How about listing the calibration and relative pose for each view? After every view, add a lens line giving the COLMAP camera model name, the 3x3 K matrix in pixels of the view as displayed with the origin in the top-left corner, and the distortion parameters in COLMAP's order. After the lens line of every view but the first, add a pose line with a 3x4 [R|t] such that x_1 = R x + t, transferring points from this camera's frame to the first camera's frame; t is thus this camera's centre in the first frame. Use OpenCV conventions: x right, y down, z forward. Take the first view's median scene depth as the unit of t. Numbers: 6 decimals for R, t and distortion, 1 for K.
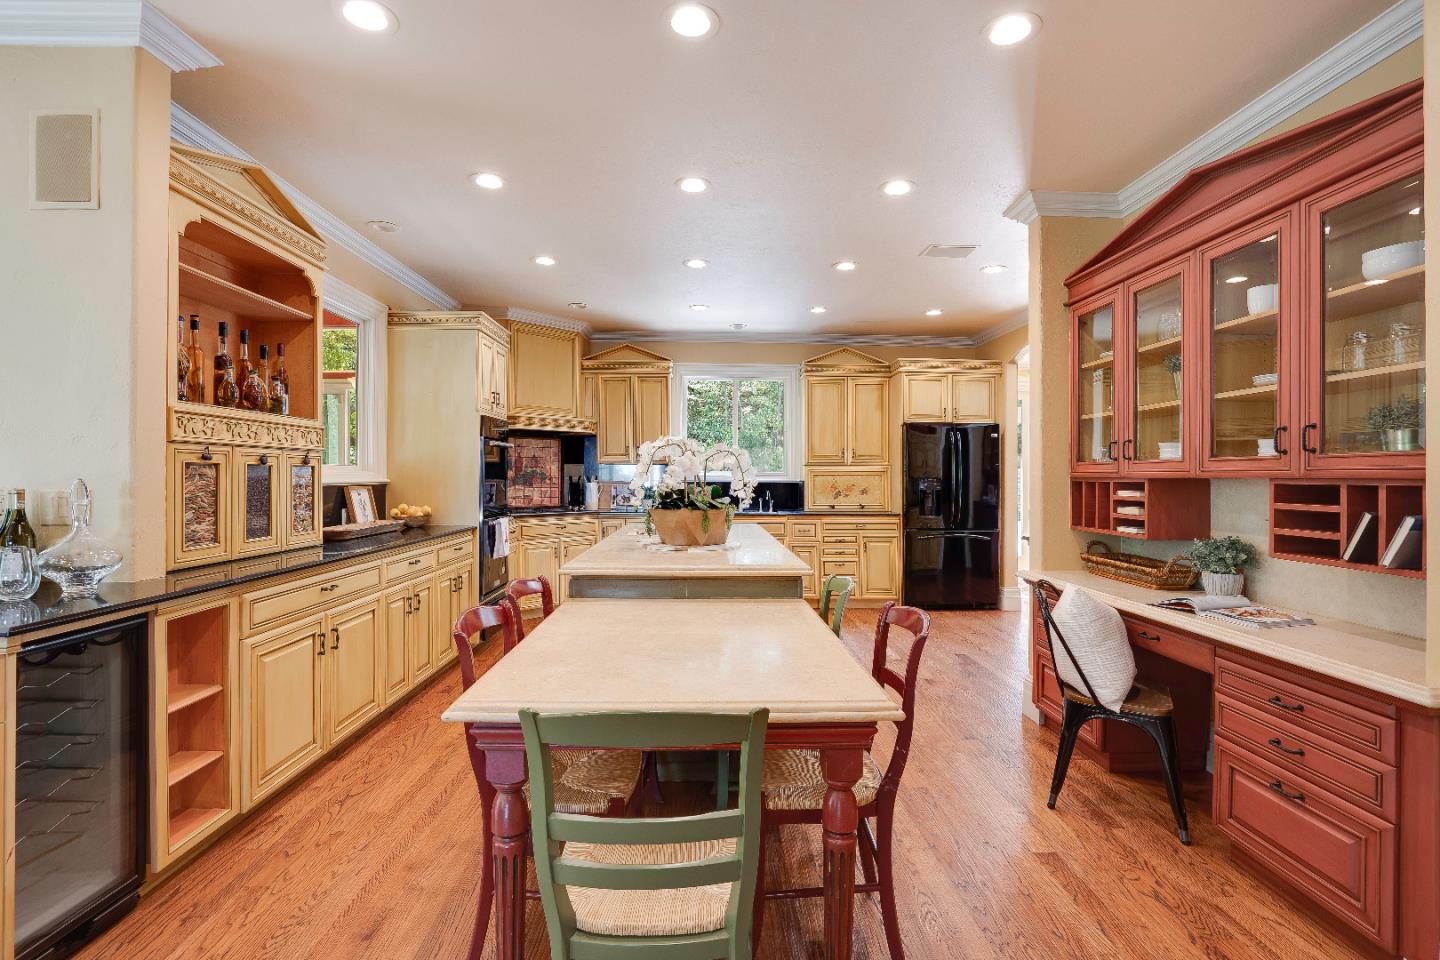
lens RADIAL K [[668.9, 0, 720.0], [0, 668.9, 480.0], [0, 0, 1]] dist [-0.059631, 0.026170]
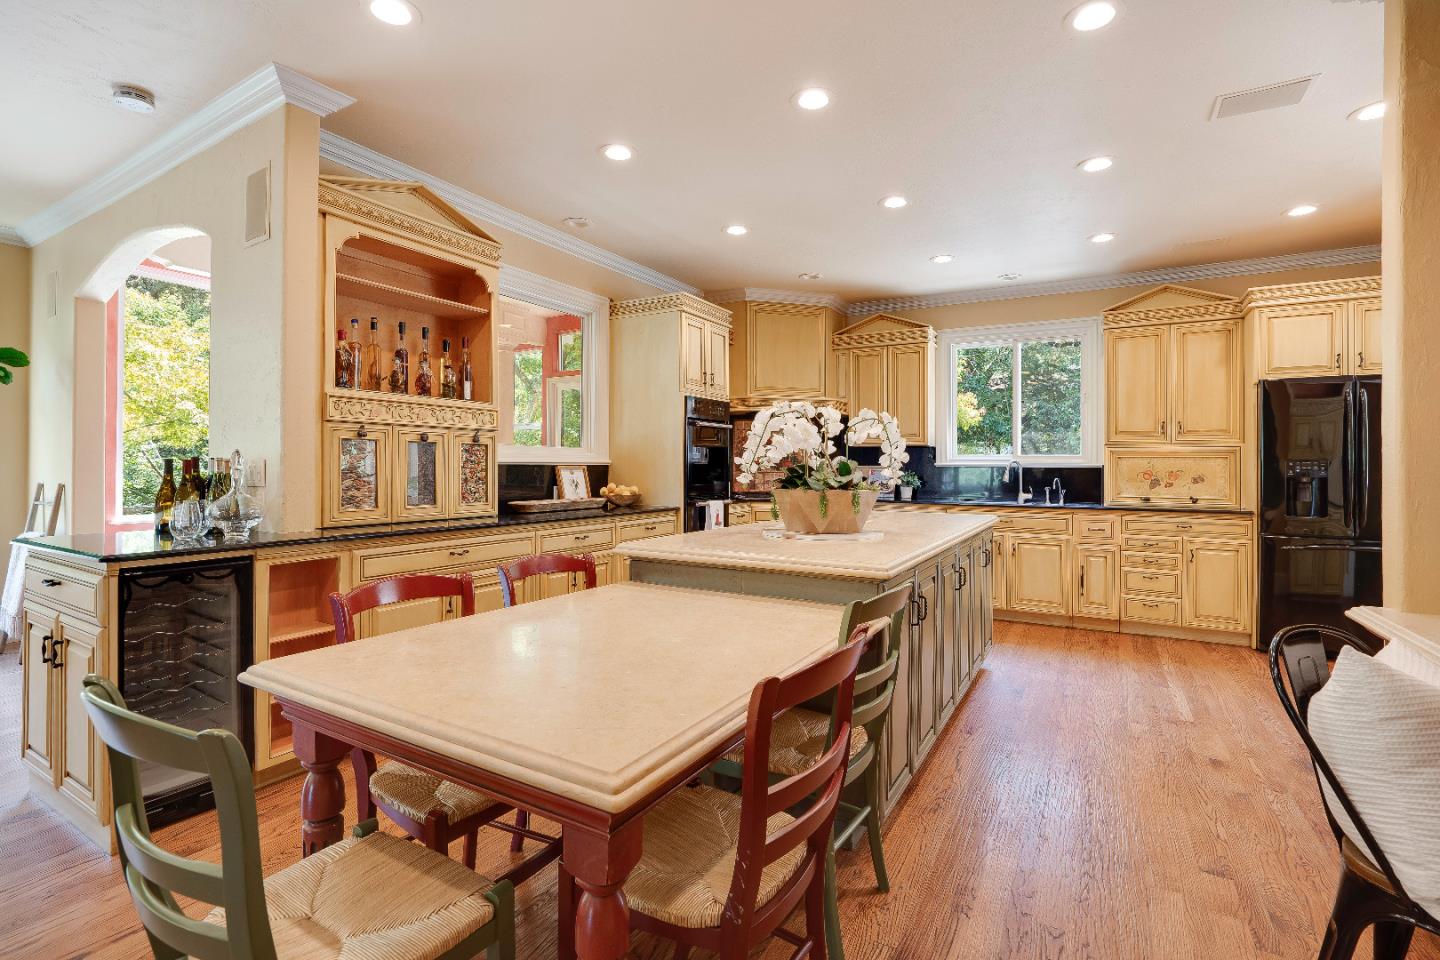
lens RADIAL K [[668.9, 0, 720.0], [0, 668.9, 480.0], [0, 0, 1]] dist [-0.059631, 0.026170]
pose [[0.850496, 0.009867, -0.525890, 0.287746], [-0.004354, 0.999922, 0.011720, 0.022231], [0.525964, -0.007678, 0.850472, 0.227984]]
